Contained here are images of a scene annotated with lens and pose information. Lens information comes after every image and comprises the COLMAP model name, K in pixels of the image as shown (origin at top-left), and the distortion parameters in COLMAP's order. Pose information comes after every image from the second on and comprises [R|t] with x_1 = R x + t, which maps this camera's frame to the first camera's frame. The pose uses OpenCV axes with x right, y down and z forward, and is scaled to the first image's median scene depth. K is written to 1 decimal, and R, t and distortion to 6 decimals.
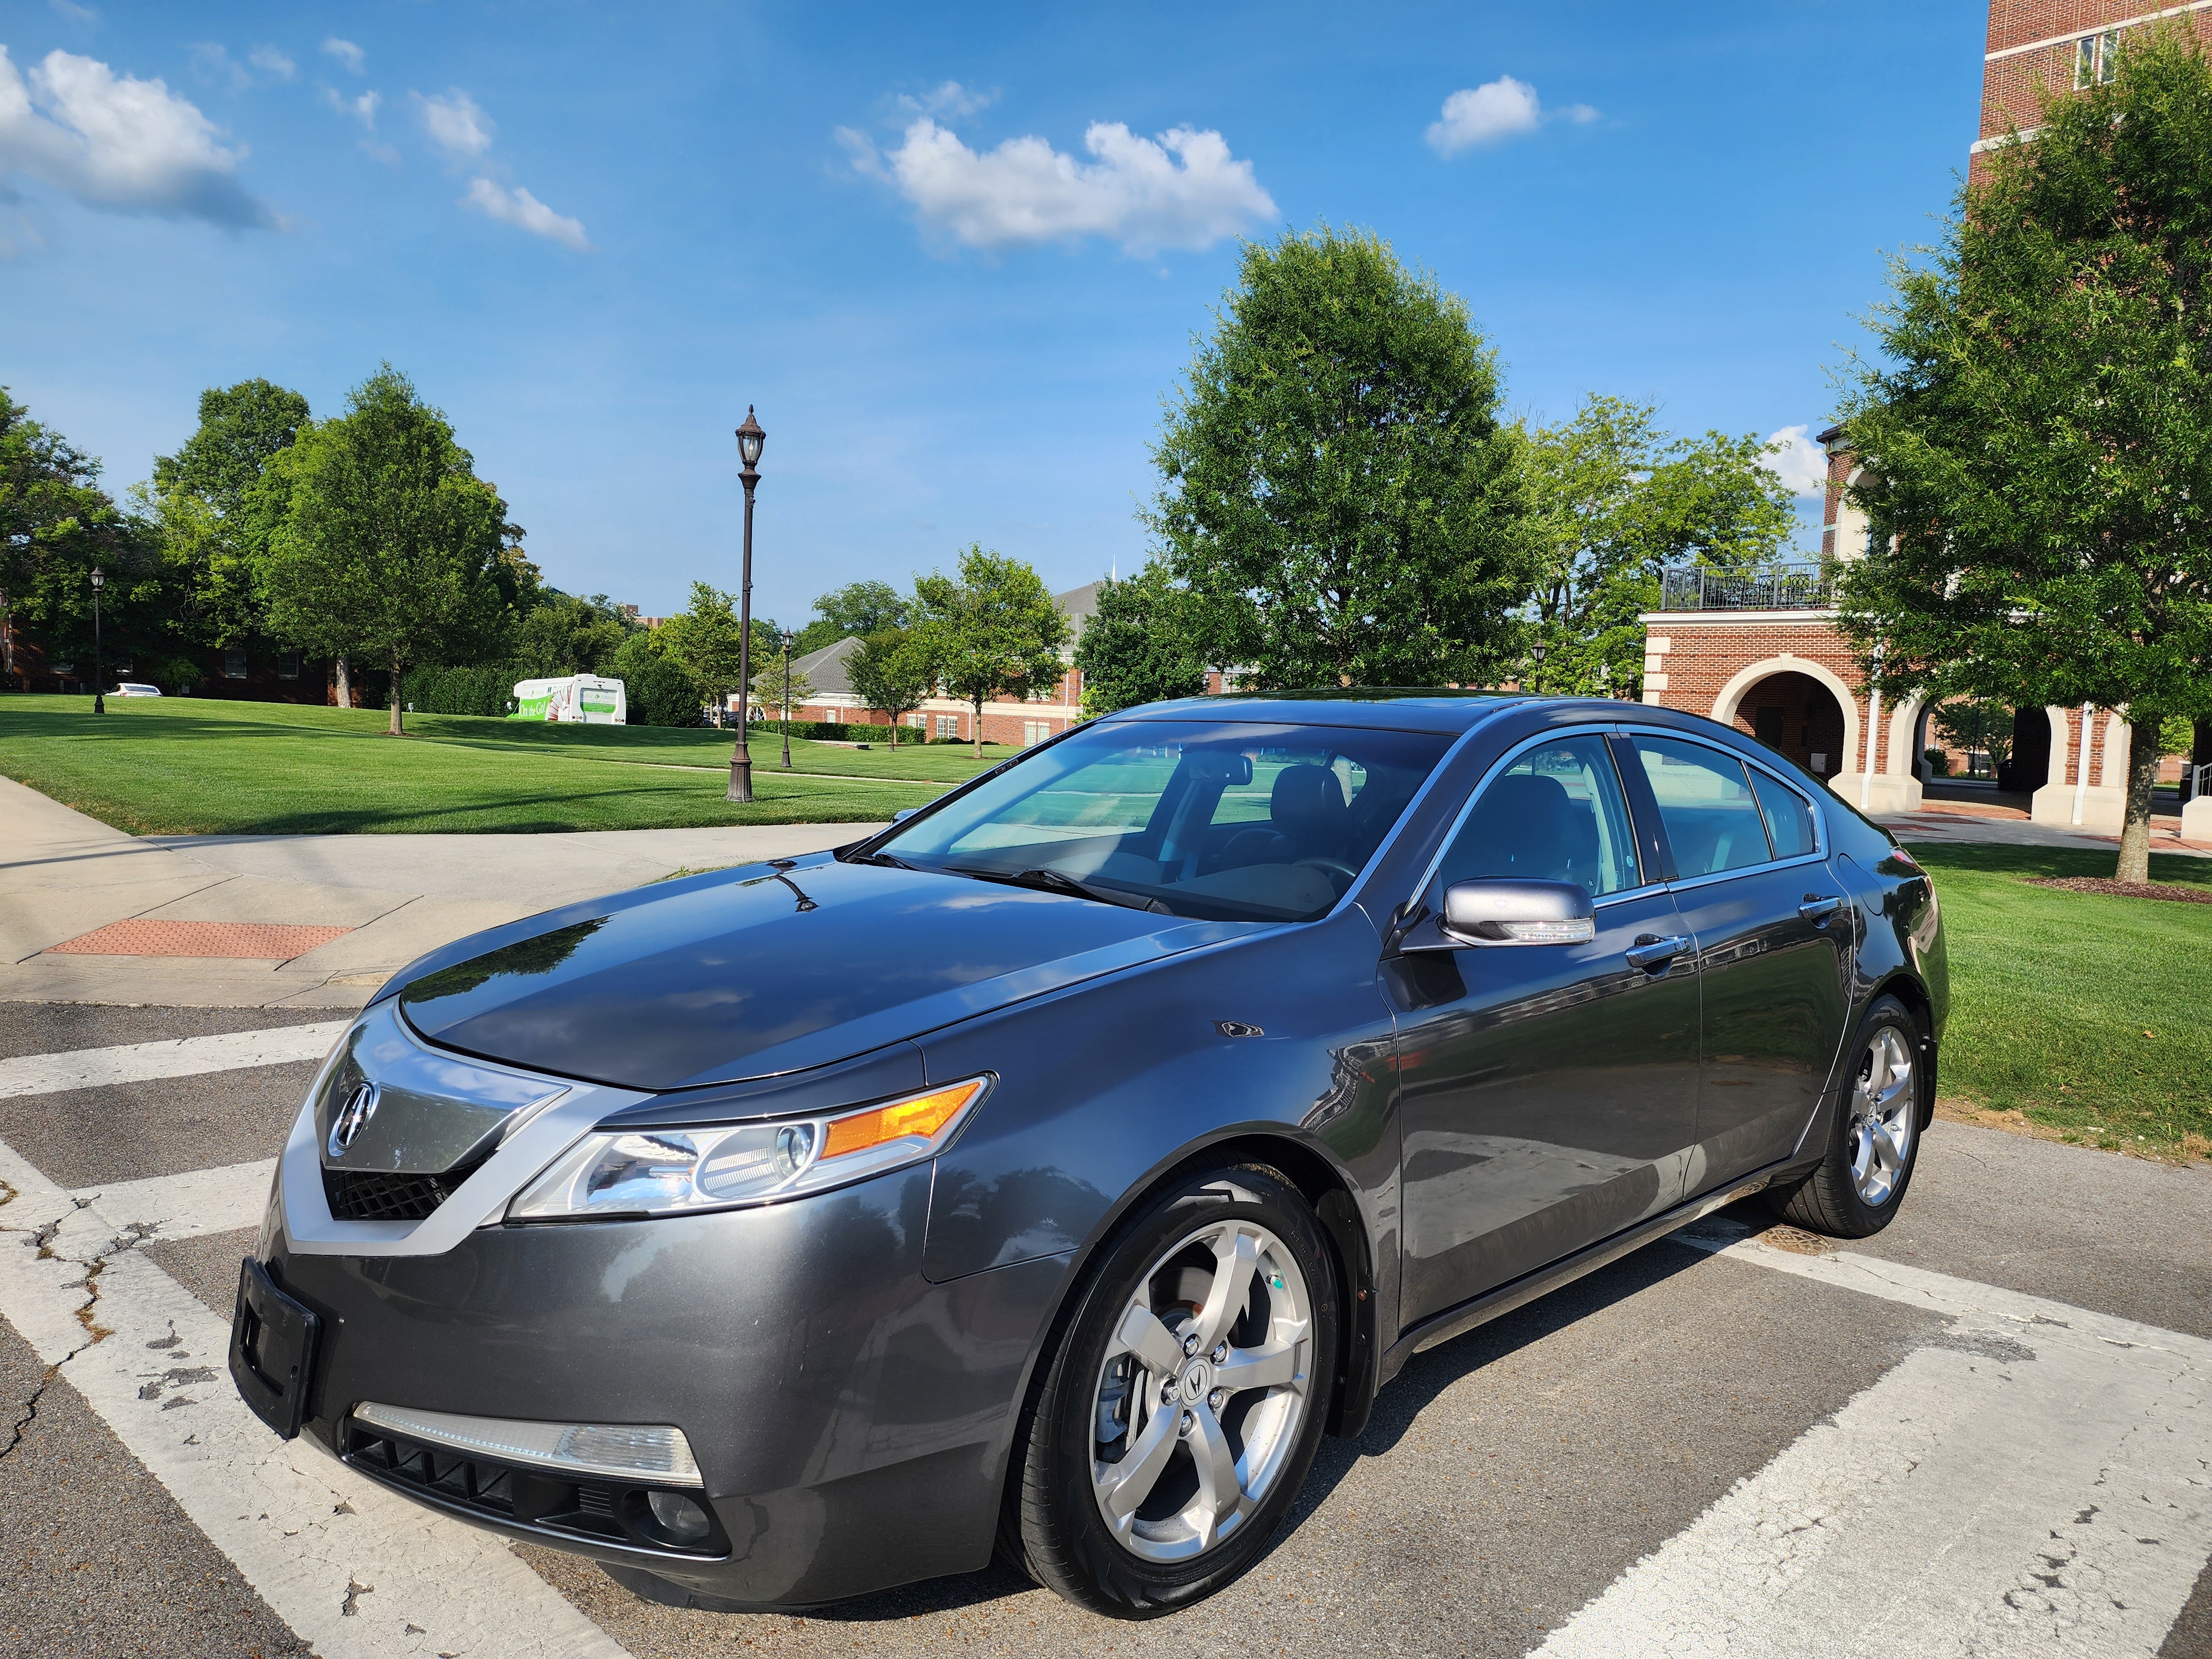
lens RADIAL K [[1481.8, 0, 1099.0], [0, 1481.8, 842.3], [0, 0, 1]] dist [0.058119, -0.042907]
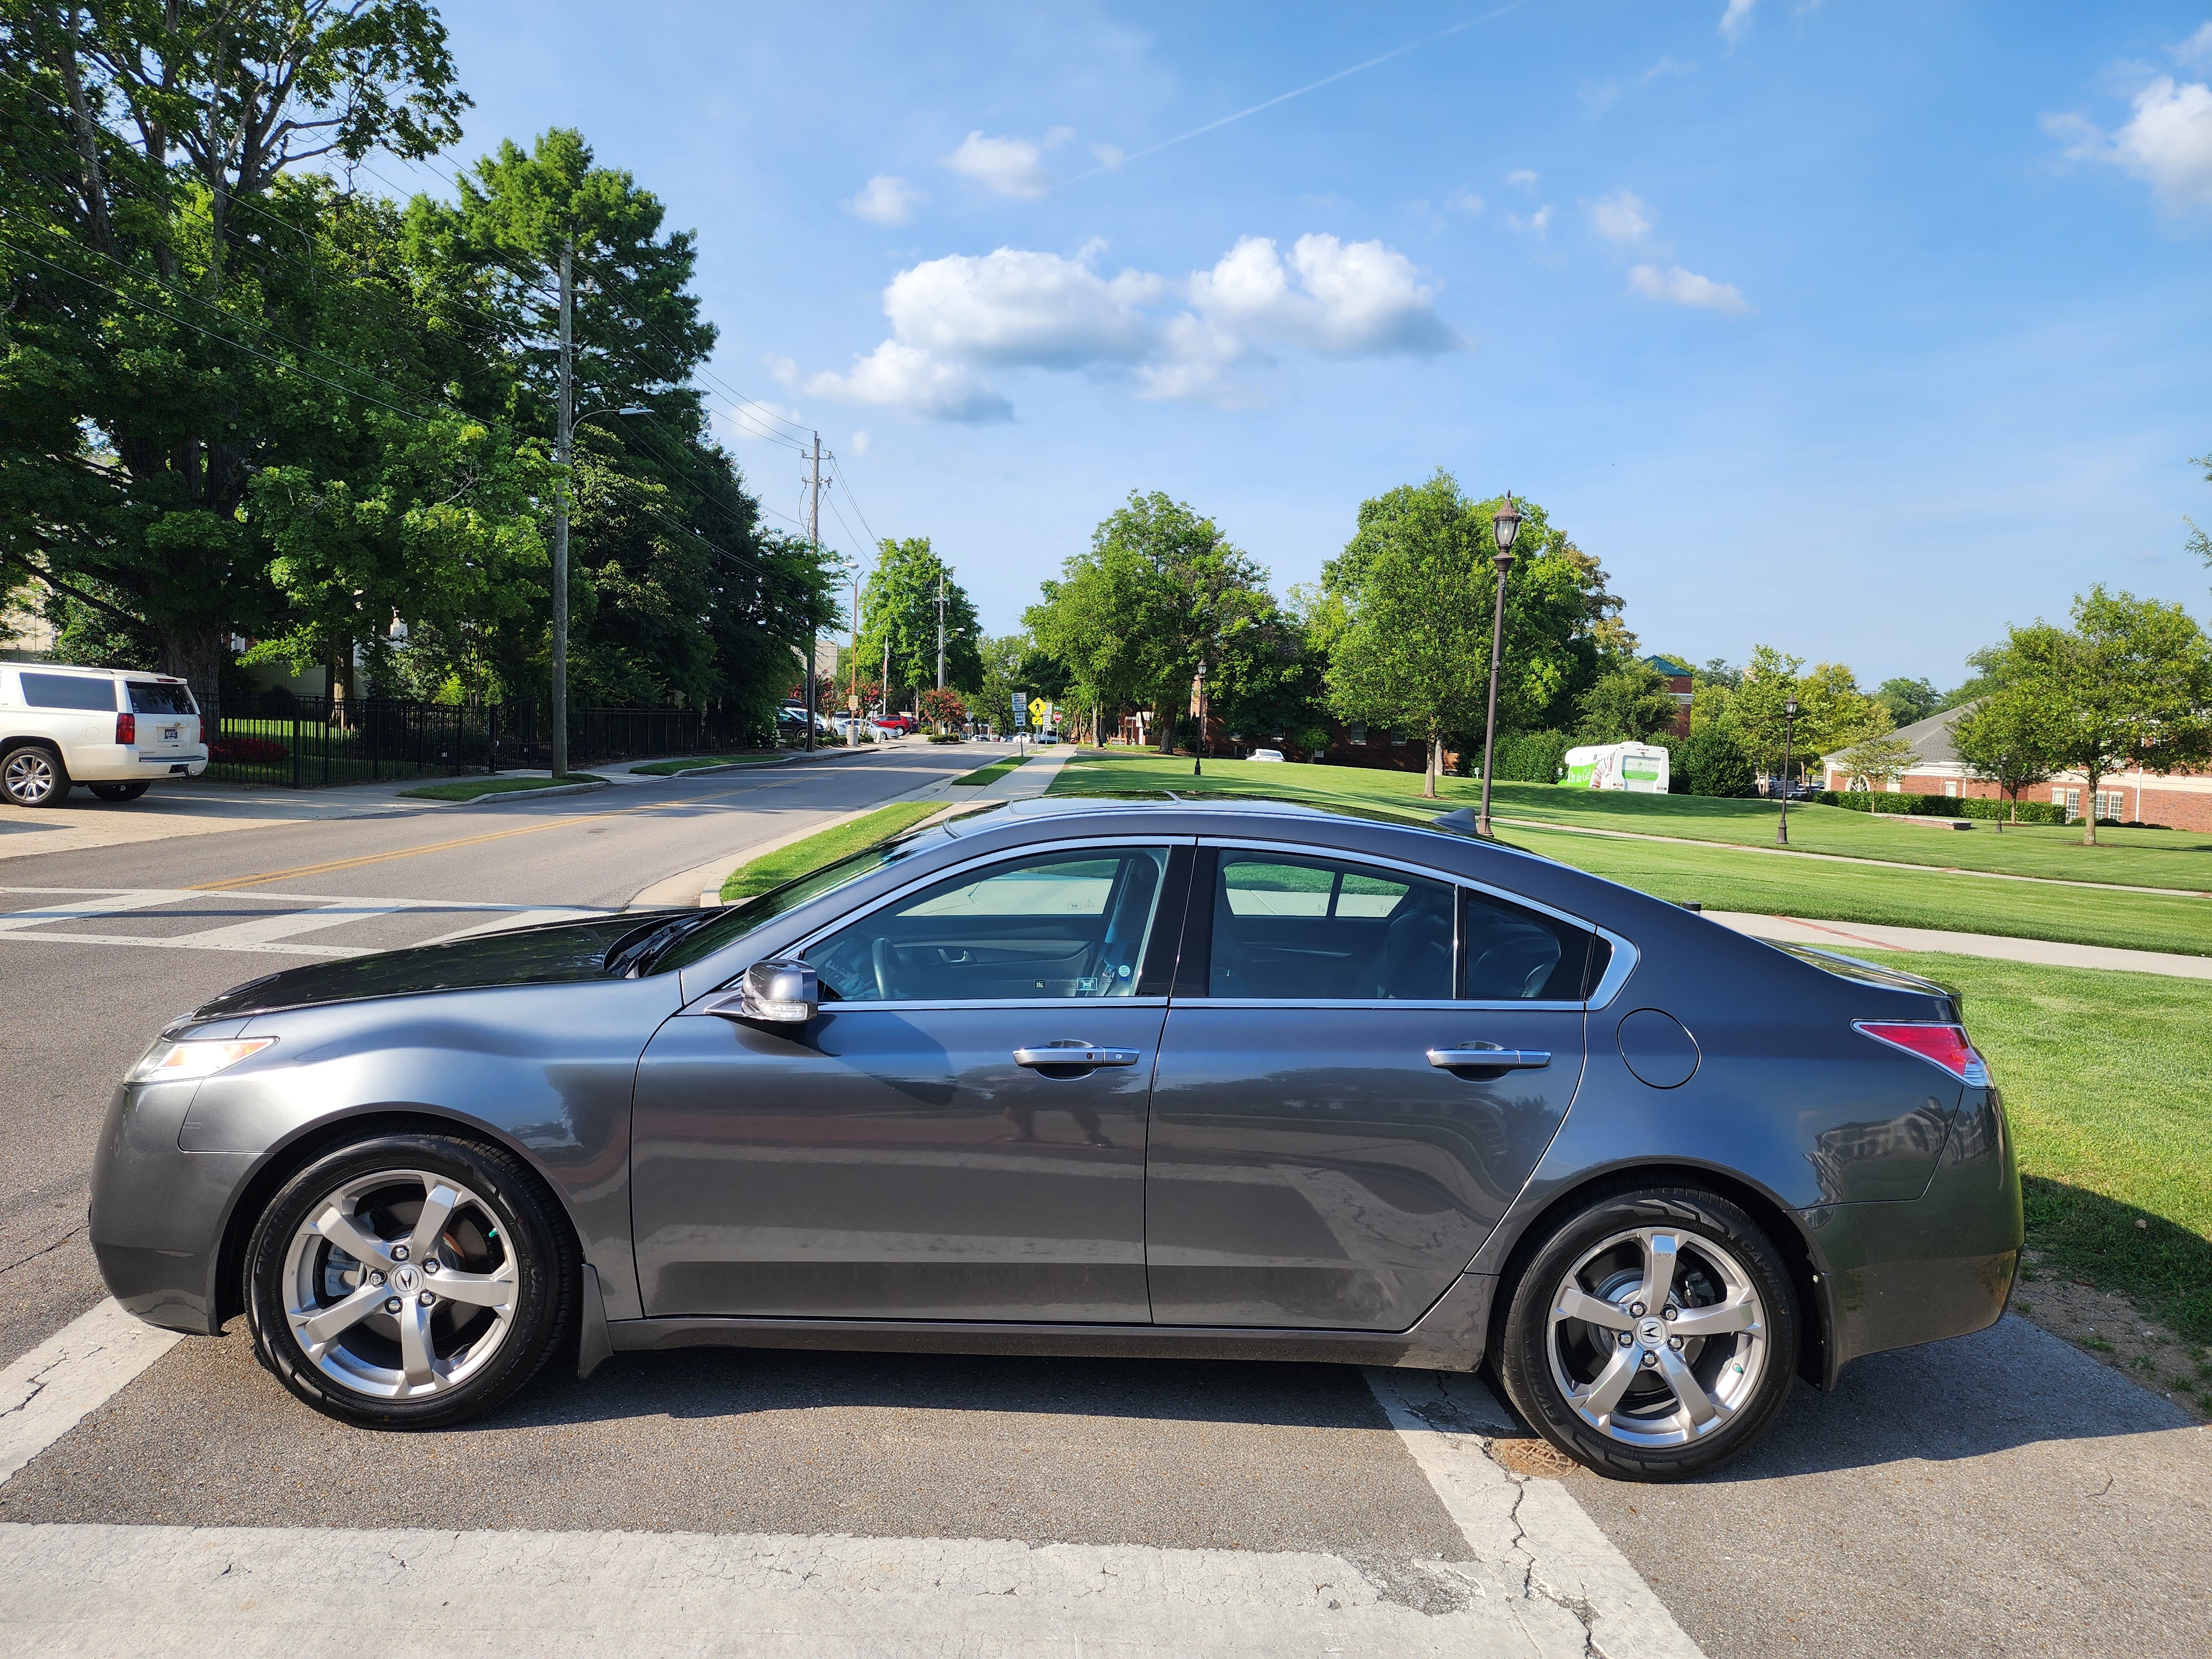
lens RADIAL K [[1481.8, 0, 1096.5], [0, 1481.8, 842.0], [0, 0, 1]] dist [0.058119, -0.042907]
pose [[0.751560, 0.048539, -0.657877, 0.108246], [-0.077170, 0.996911, -0.014606, -0.006391], [0.655136, 0.061746, 0.752984, 0.023350]]
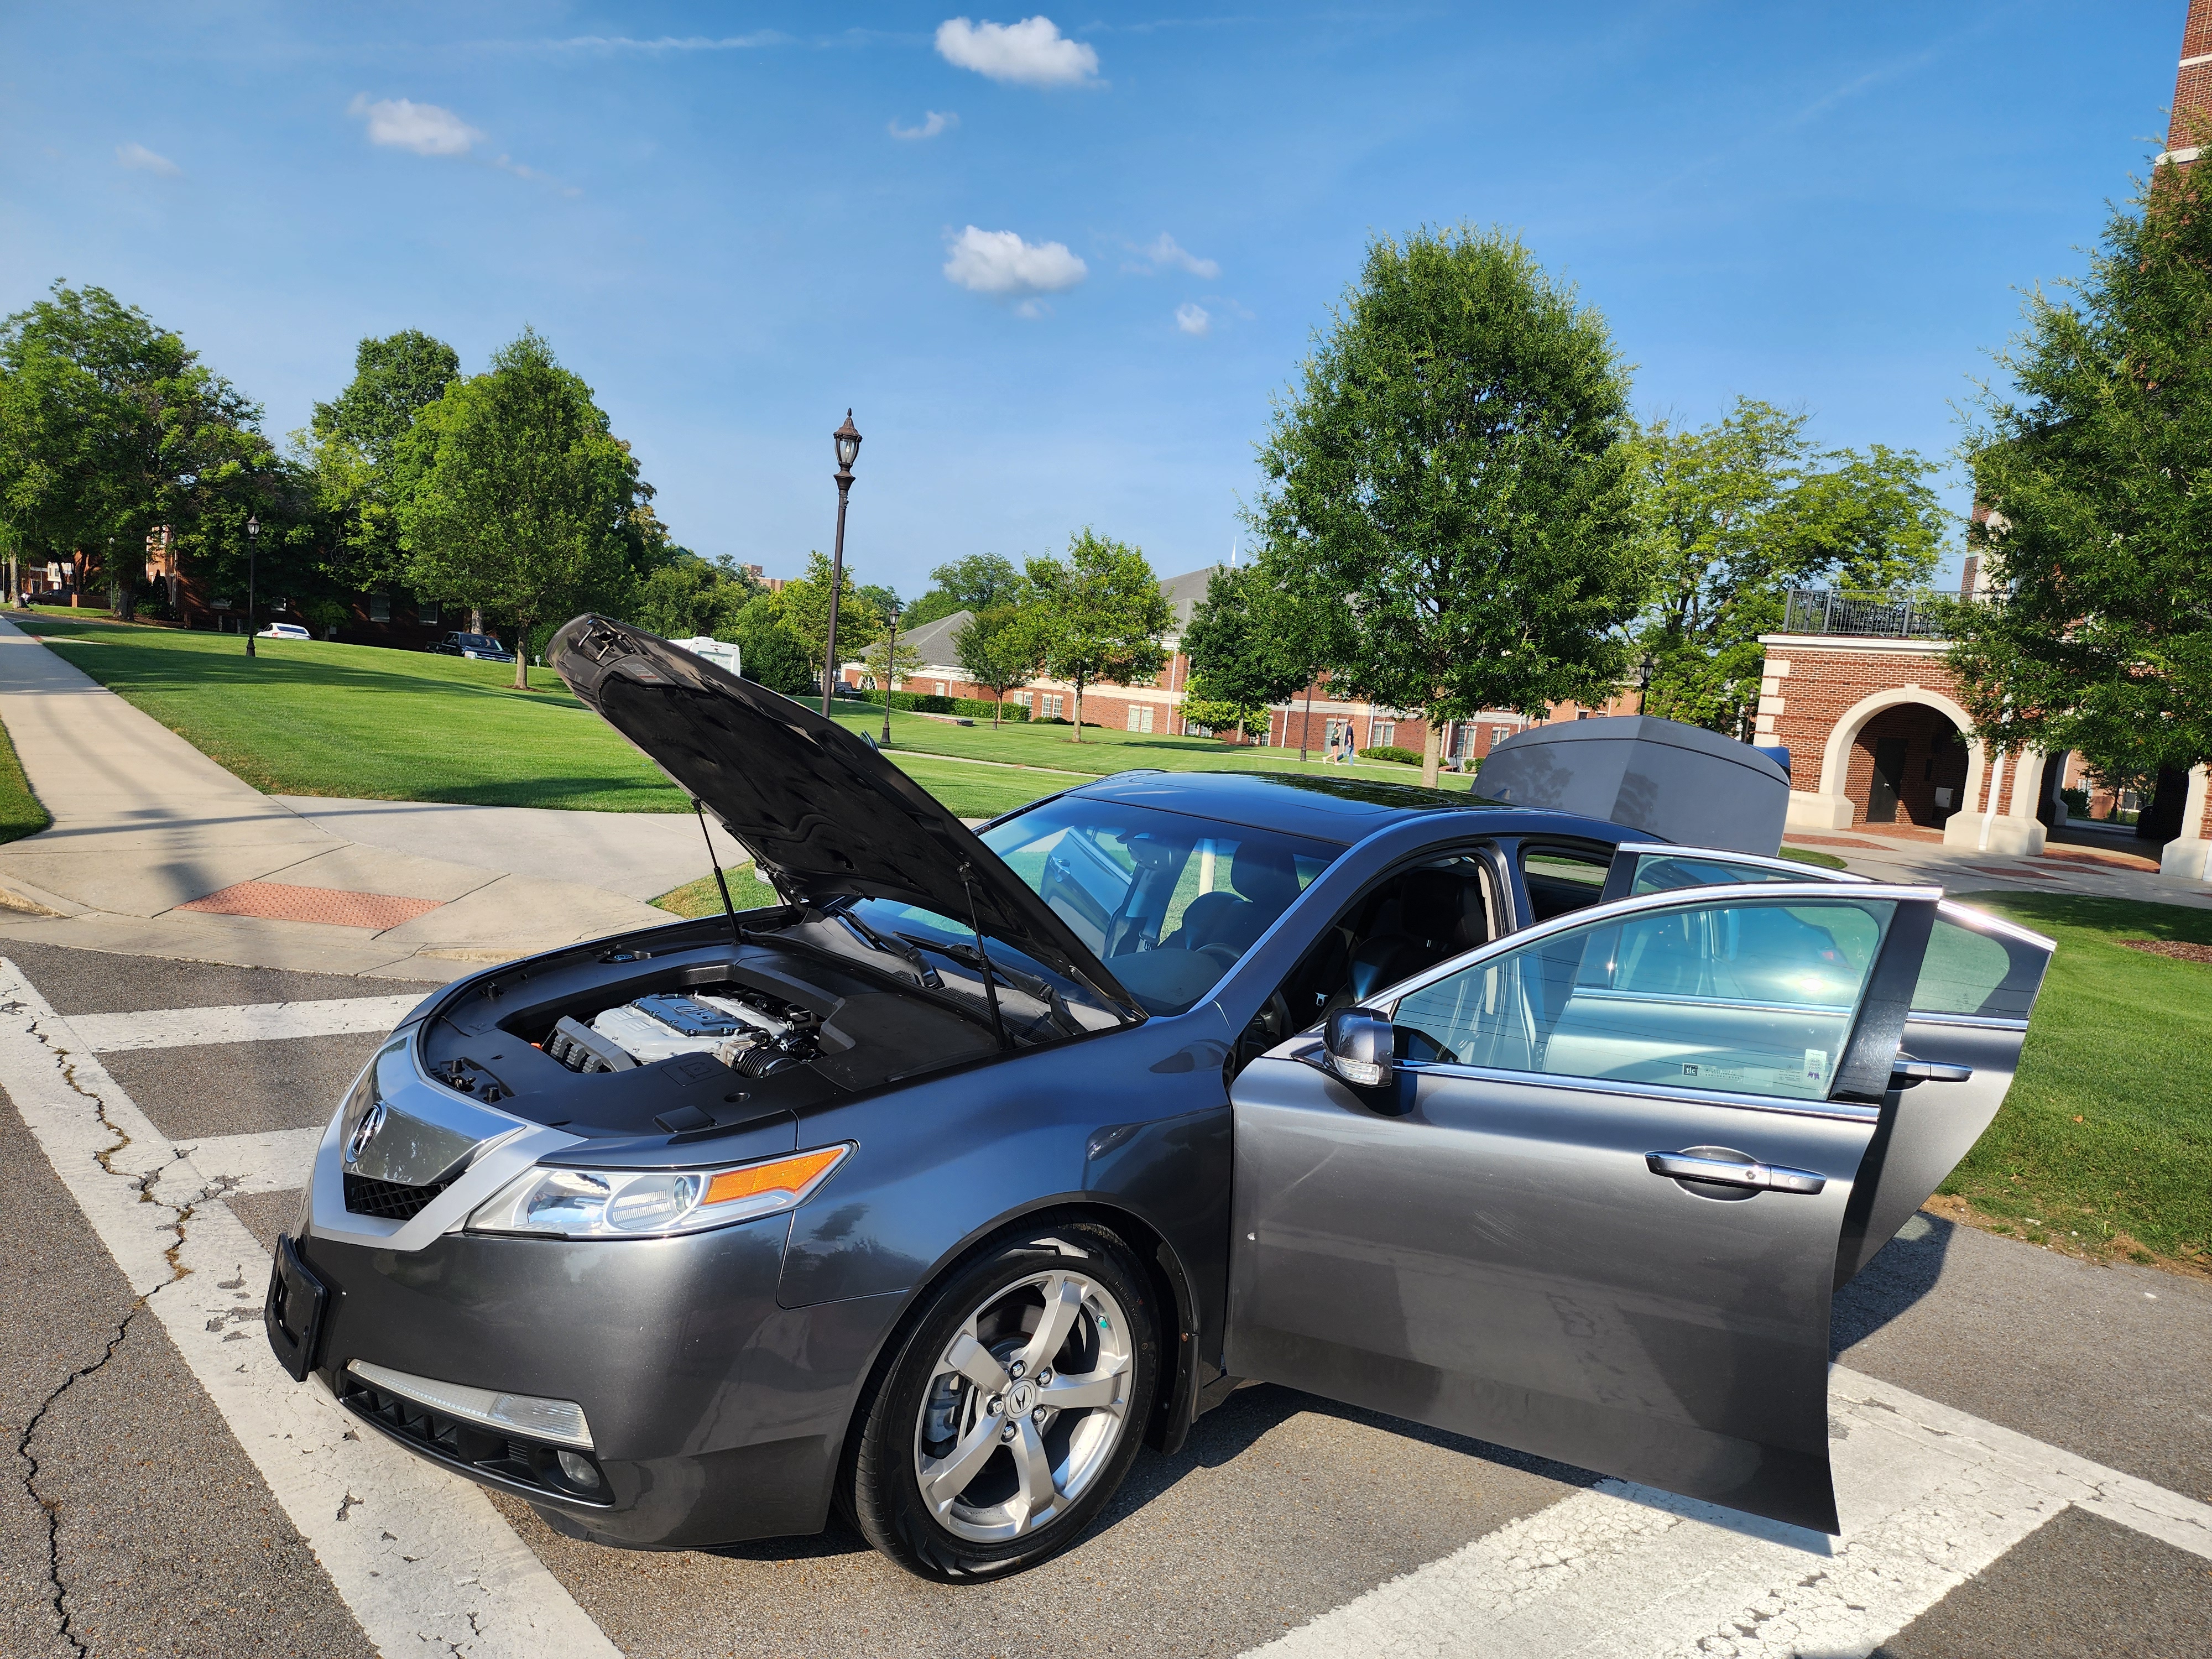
lens RADIAL K [[1481.8, 0, 1084.8], [0, 1481.8, 875.5], [0, 0, 1]] dist [0.058119, -0.042907]
pose [[0.995008, 0.064349, -0.076284, 0.013198], [-0.061638, 0.997398, 0.037380, -0.008198], [0.078490, -0.032491, 0.996385, -0.014087]]
